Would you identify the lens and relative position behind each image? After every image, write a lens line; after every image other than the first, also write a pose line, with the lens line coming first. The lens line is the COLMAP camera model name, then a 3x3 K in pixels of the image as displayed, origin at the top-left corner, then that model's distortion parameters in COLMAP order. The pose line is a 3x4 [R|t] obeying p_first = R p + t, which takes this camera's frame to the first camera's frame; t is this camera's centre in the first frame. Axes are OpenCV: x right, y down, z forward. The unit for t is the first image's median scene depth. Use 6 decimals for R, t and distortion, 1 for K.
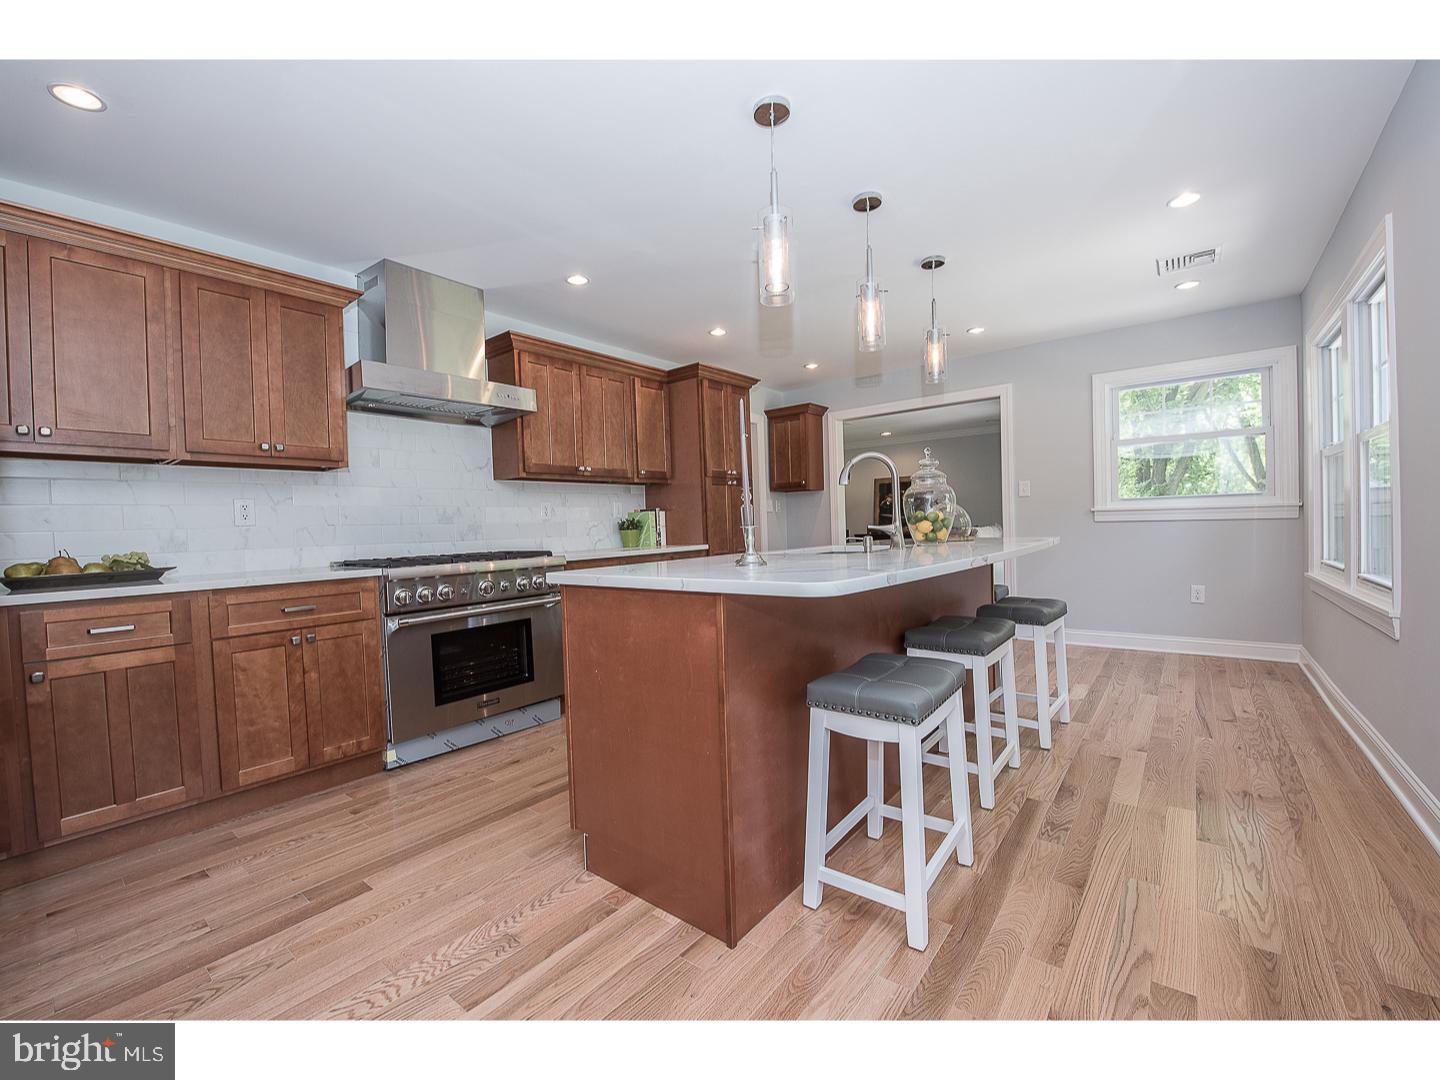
lens RADIAL K [[599.8, 0, 720.0], [0, 599.8, 540.0], [0, 0, 1]] dist [-0.017060, -0.000149]
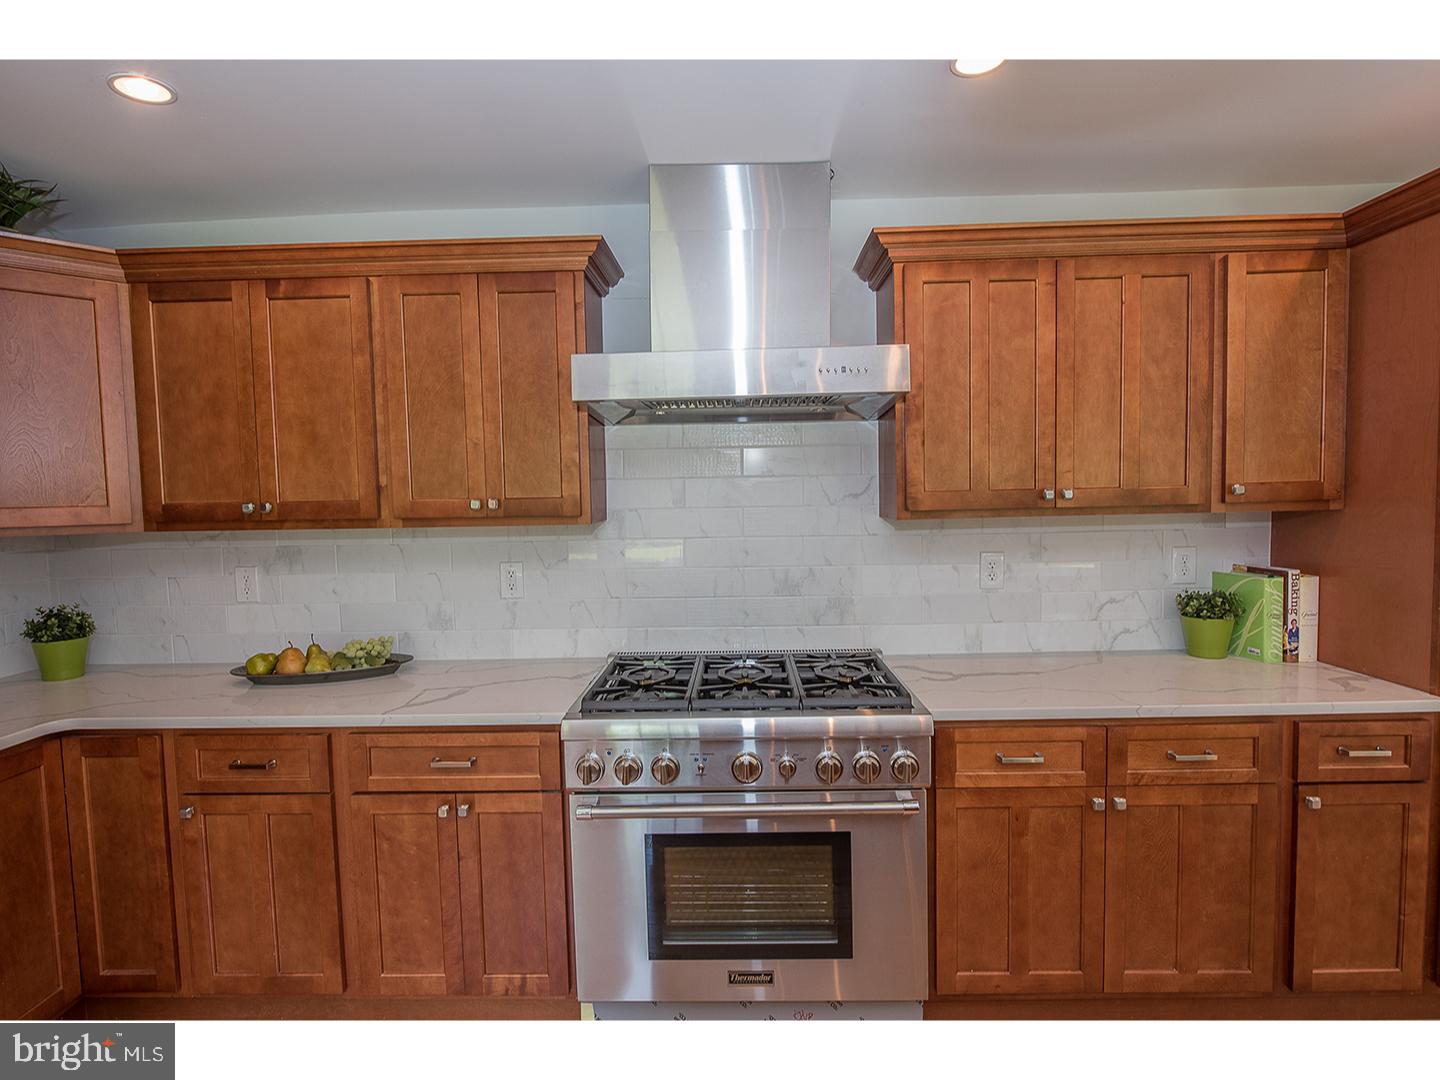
lens RADIAL K [[725.8, 0, 720.0], [0, 725.8, 540.0], [0, 0, 1]] dist [0.000021, -0.000186]
pose [[0.603617, 0.069966, -0.794199, 0.062671], [-0.017728, 0.997074, 0.074365, -0.129982], [0.797077, -0.030808, 0.603091, 0.502262]]
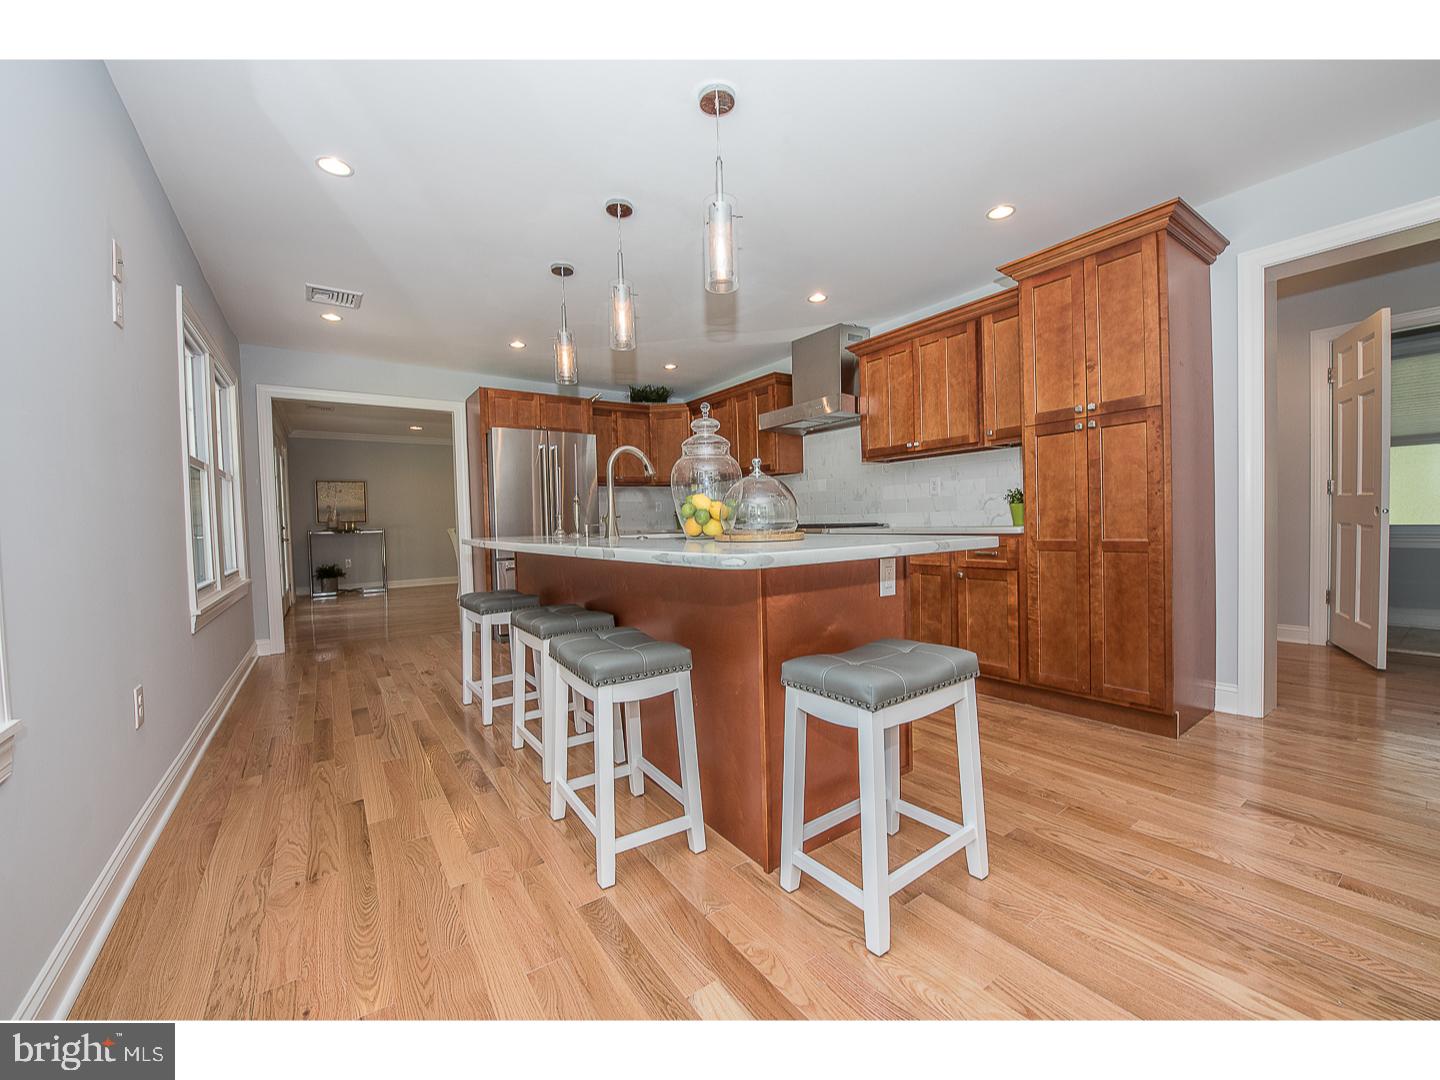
lens RADIAL K [[579.5, 0, 720.0], [0, 579.5, 540.0], [0, 0, 1]] dist [-0.001376, -0.000010]
pose [[-0.284961, 0.074149, -0.955667, 0.870107], [0.016878, 0.997237, 0.072342, -0.037657], [0.958391, 0.004485, -0.285425, 1.044818]]
